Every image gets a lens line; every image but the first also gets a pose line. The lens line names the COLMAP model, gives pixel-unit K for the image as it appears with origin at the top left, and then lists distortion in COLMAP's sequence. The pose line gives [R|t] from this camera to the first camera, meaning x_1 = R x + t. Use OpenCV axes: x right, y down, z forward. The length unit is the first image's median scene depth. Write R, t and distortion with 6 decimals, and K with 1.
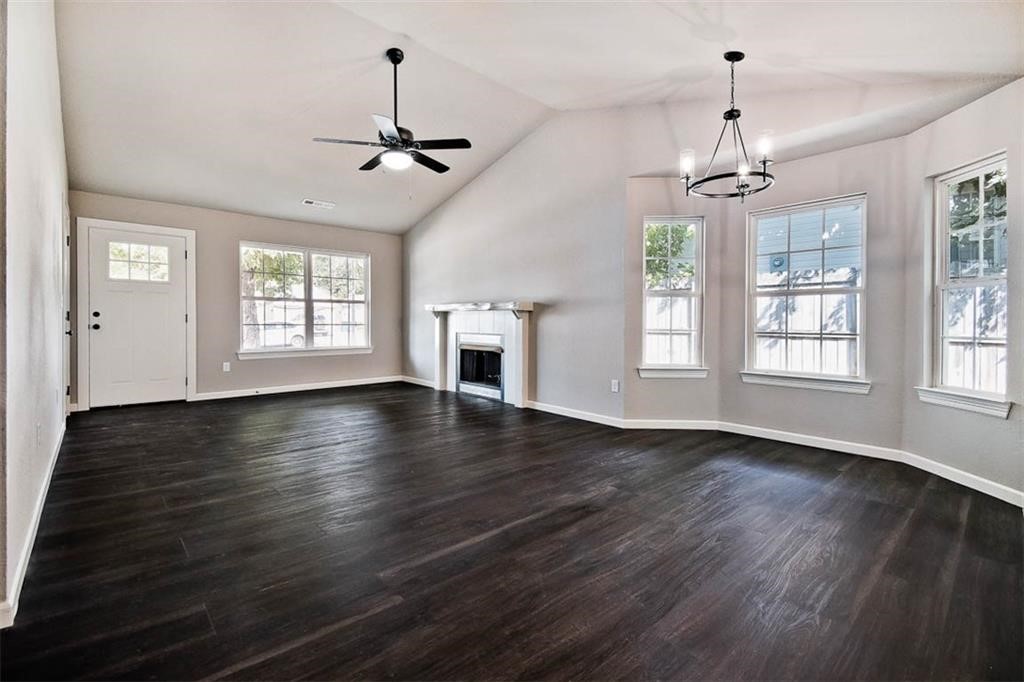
lens RADIAL K [[474.6, 0, 512.0], [0, 474.6, 341.0], [0, 0, 1]] dist [0.000743, 0.000042]
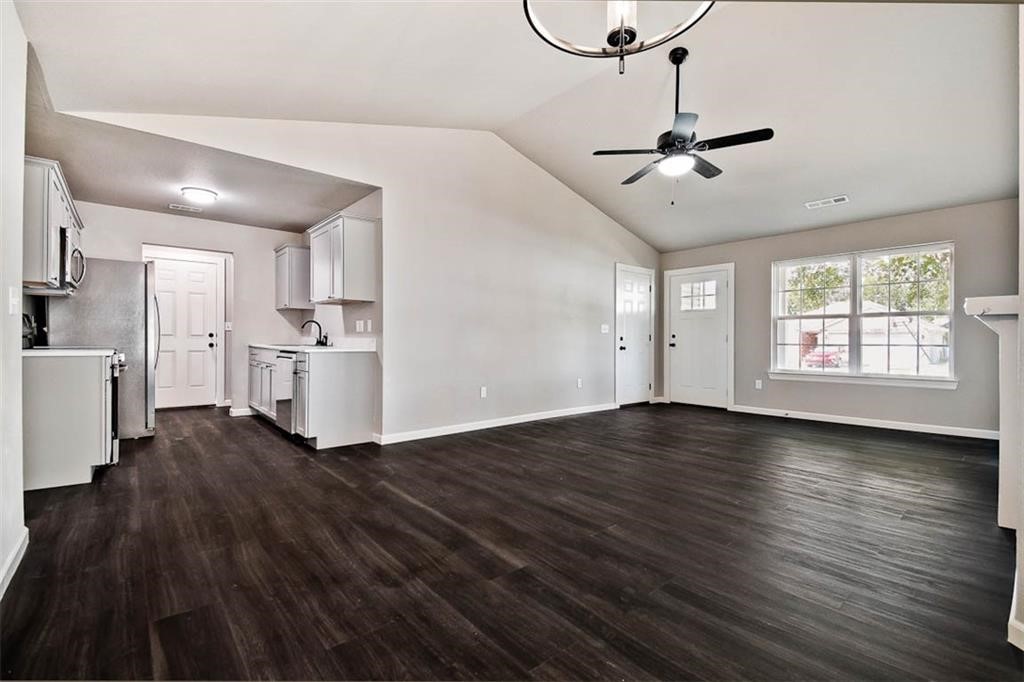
lens RADIAL K [[456.9, 0, 508.1], [0, 456.9, 340.8], [0, 0, 1]] dist [0.021154, -0.000099]
pose [[-0.035241, -0.004396, -0.999369, 0.467929], [-0.045422, 0.998964, -0.002792, -0.015114], [0.998346, 0.045295, -0.035404, 0.503139]]
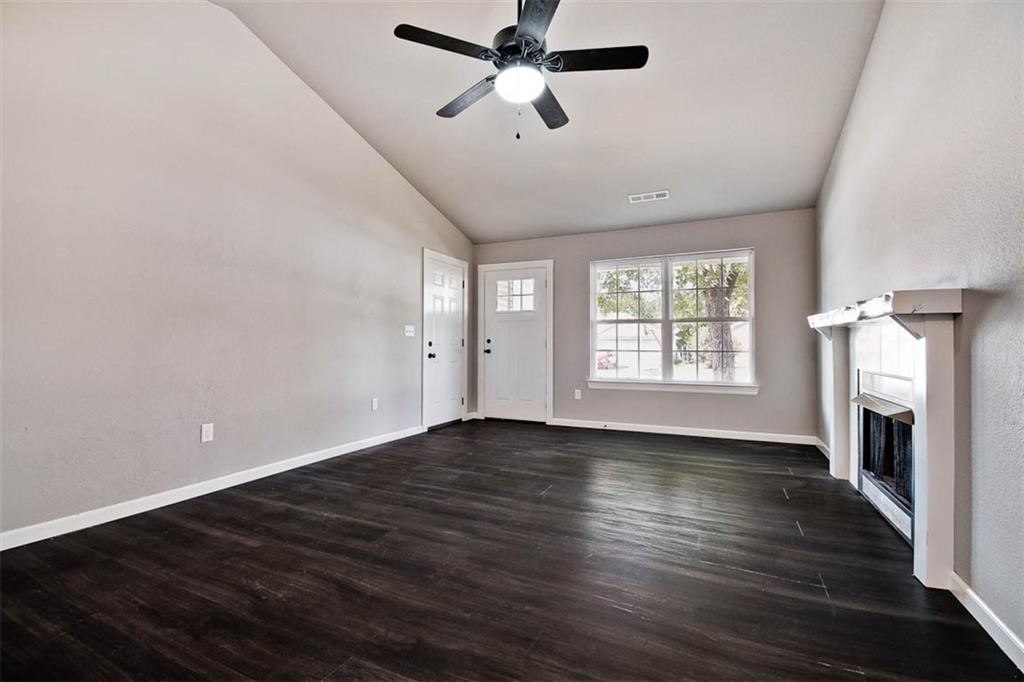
lens RADIAL K [[456.9, 0, 508.1], [0, 456.9, 340.8], [0, 0, 1]] dist [0.021154, -0.000099]
pose [[0.383089, -0.015537, -0.923581, 0.213482], [-0.039714, 0.998657, -0.033273, -0.018516], [0.922857, 0.049426, 0.381958, 0.540669]]
